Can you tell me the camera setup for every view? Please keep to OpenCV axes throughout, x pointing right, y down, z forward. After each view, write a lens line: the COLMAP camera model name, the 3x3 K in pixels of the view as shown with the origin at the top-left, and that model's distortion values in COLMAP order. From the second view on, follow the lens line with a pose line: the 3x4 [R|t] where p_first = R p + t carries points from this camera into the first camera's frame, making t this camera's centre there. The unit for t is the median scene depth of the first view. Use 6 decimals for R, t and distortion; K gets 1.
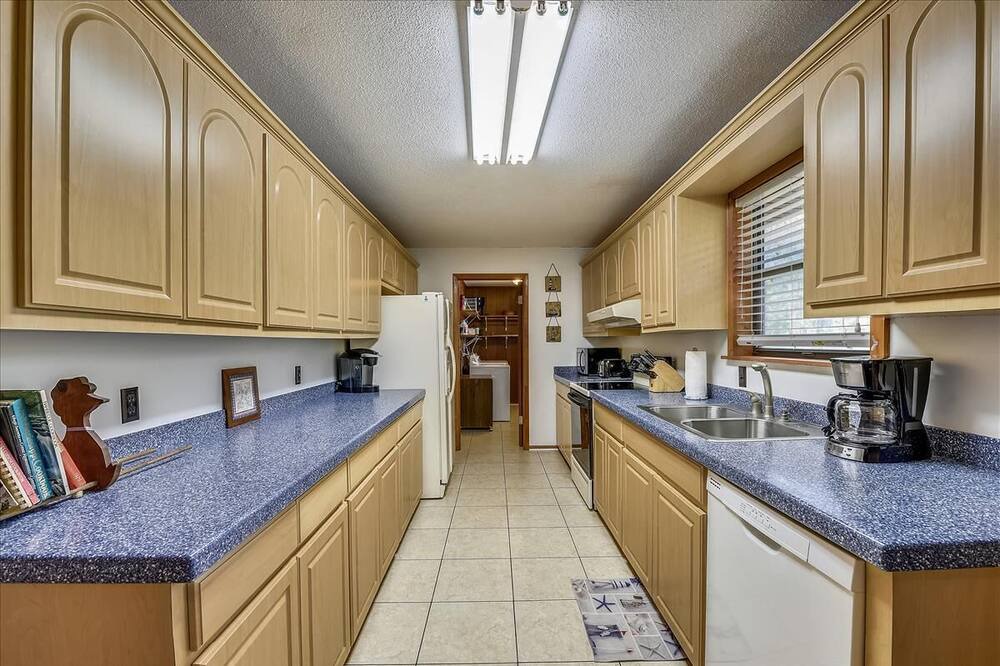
lens RADIAL K [[408.6, 0, 500.6], [0, 408.6, 339.9], [0, 0, 1]] dist [0.021860, 0.000222]
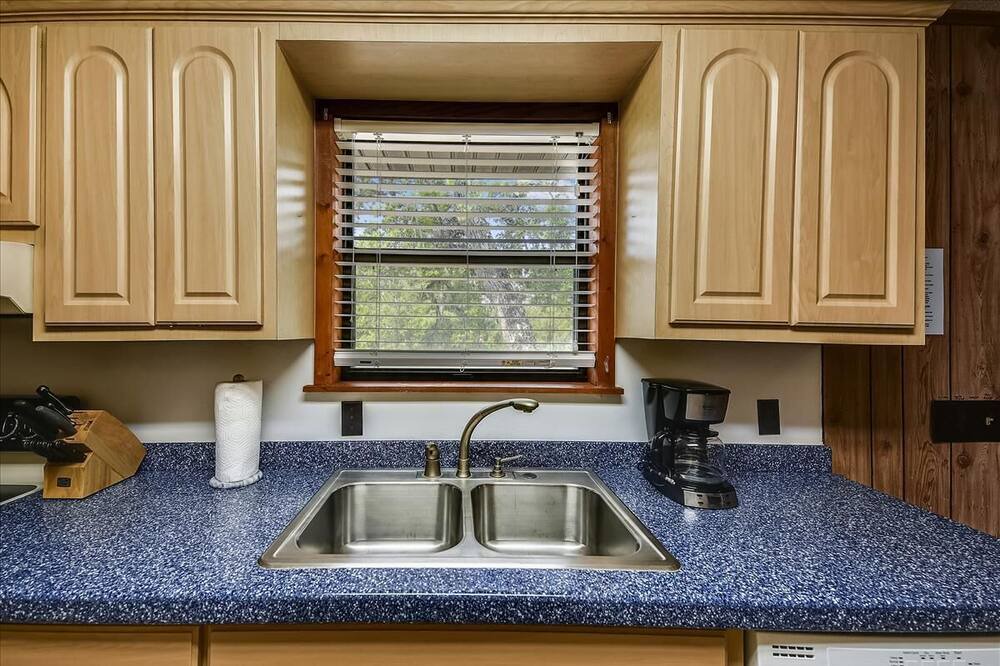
lens RADIAL K [[408.6, 0, 501.6], [0, 408.6, 346.7], [0, 0, 1]] dist [0.021860, 0.000222]
pose [[-0.006496, -0.010091, 0.999928, -0.018592], [-0.009348, 0.999906, 0.010030, -0.024159], [-0.999935, -0.009282, -0.006590, 0.768409]]
